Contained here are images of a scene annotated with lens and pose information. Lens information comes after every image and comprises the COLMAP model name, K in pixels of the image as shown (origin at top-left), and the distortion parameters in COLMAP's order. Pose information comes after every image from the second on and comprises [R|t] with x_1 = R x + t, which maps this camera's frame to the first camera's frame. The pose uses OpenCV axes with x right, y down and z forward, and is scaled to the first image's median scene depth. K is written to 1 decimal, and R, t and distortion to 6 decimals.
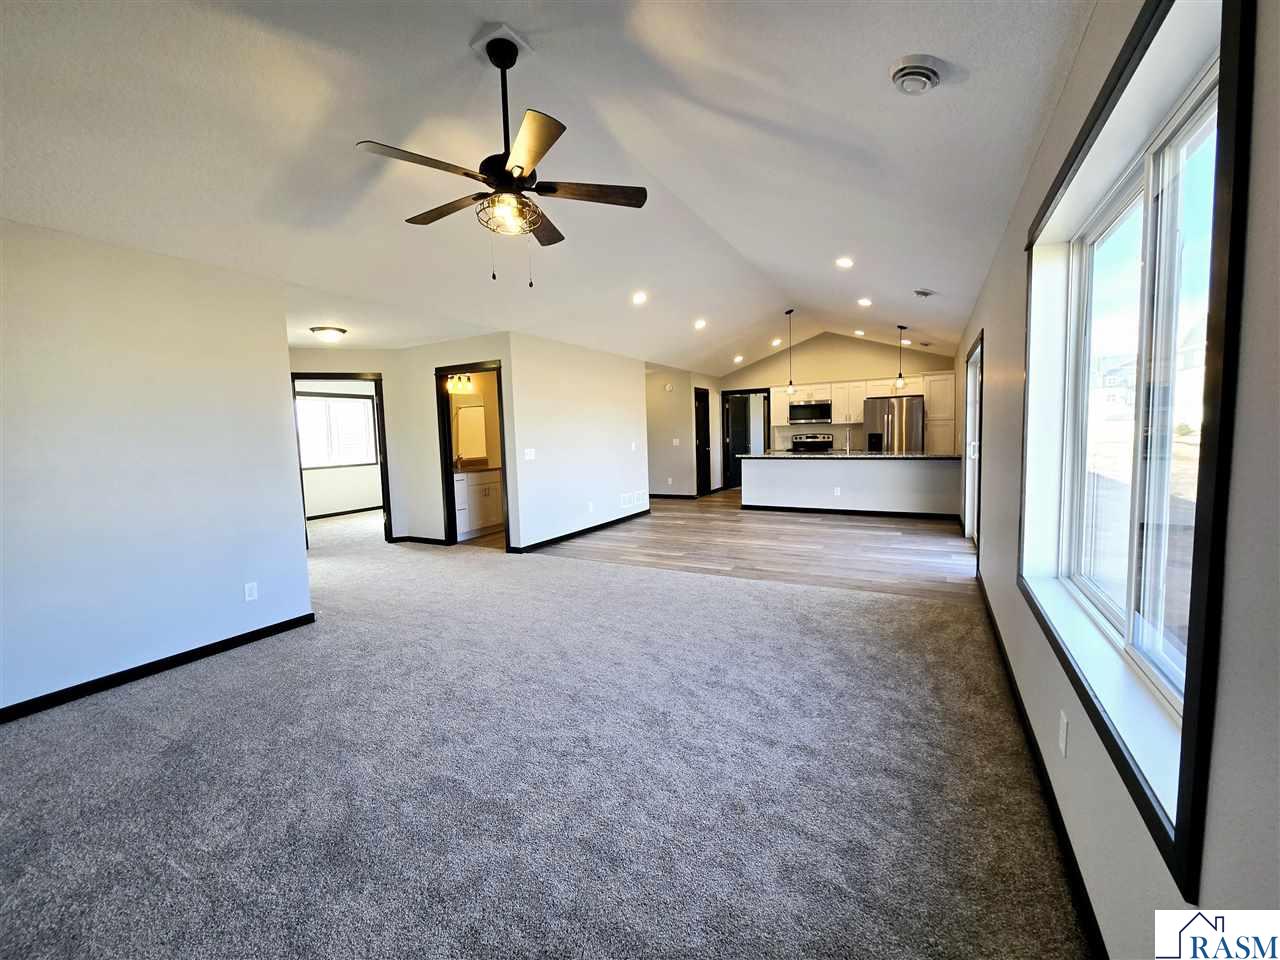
lens RADIAL K [[523.9, 0, 631.6], [0, 523.9, 483.2], [0, 0, 1]] dist [-0.001324, -0.000399]
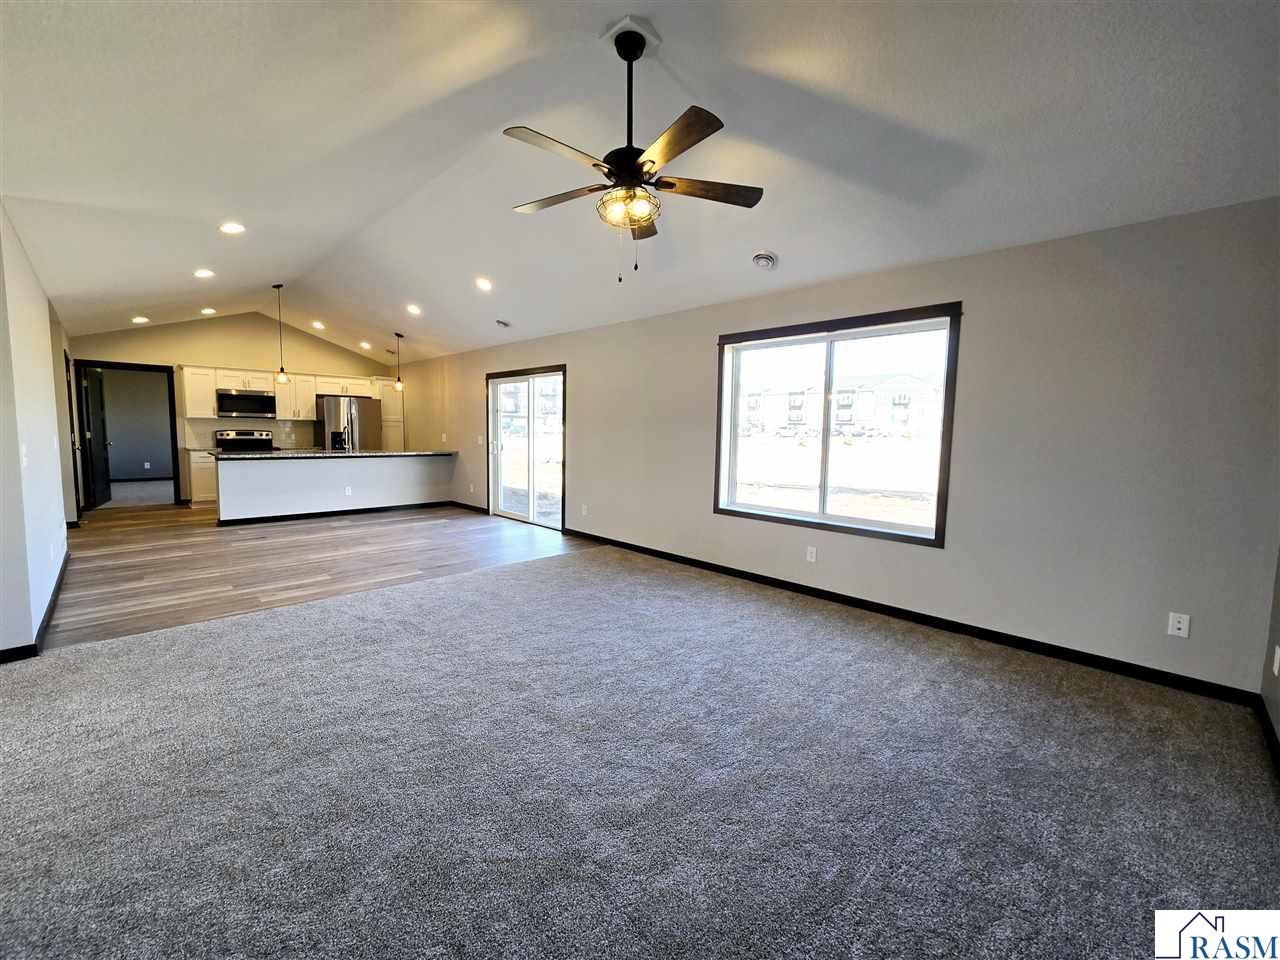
lens RADIAL K [[523.9, 0, 634.3], [0, 523.9, 479.2], [0, 0, 1]] dist [-0.001324, -0.000399]
pose [[0.281746, -0.057318, 0.957775, -0.324716], [0.066277, 0.996992, 0.040168, -0.008593], [-0.957197, 0.052161, 0.284698, 0.191983]]
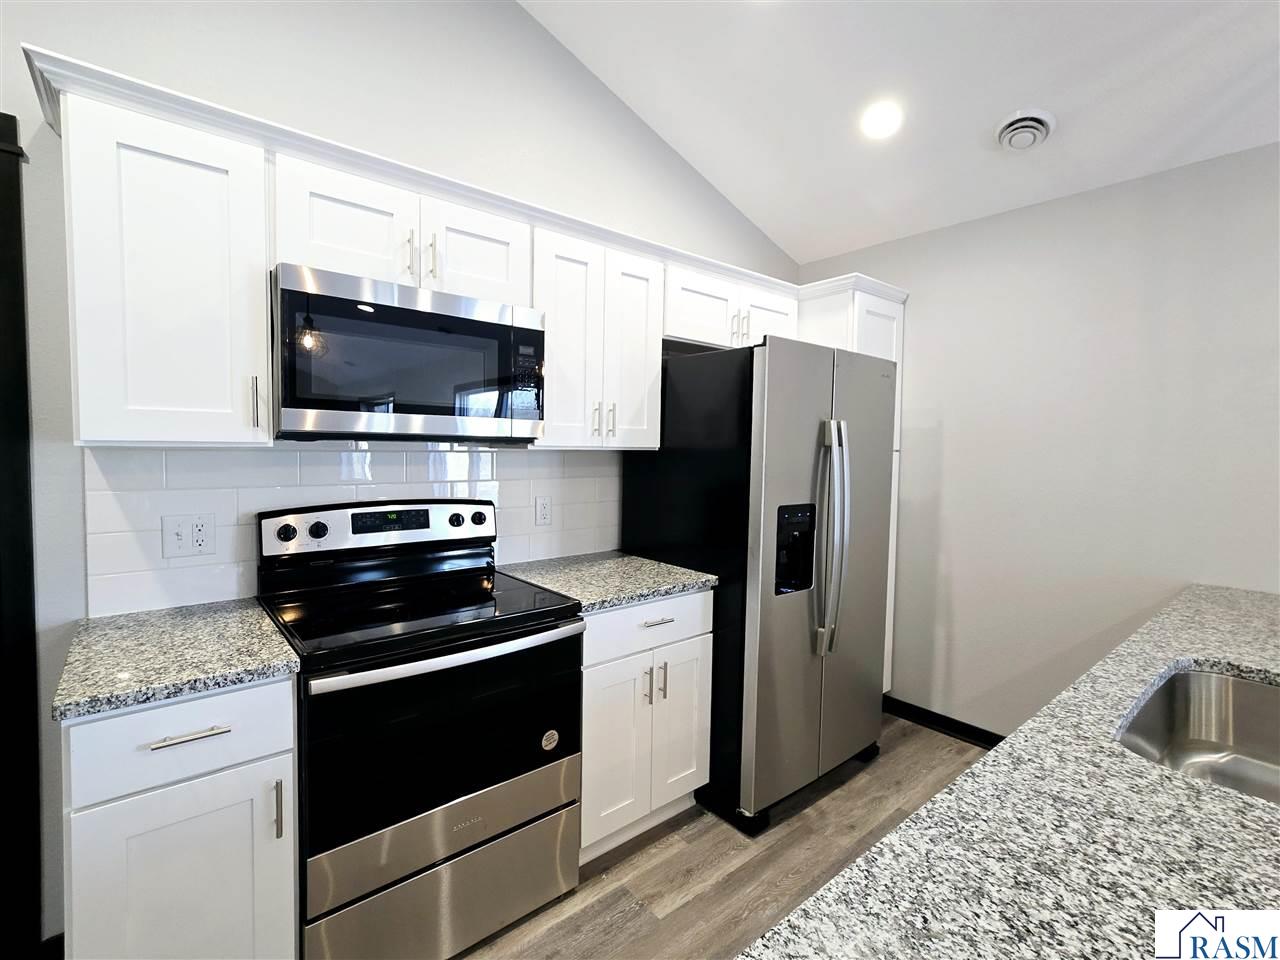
lens RADIAL K [[580.2, 0, 627.4], [0, 580.2, 476.8], [0, 0, 1]] dist [-0.000008, 0.001505]
pose [[0.352767, -0.015600, 0.935581, 0.223486], [0.064723, 0.997873, -0.007765, -0.108104], [-0.933470, 0.063293, 0.353026, 0.978716]]
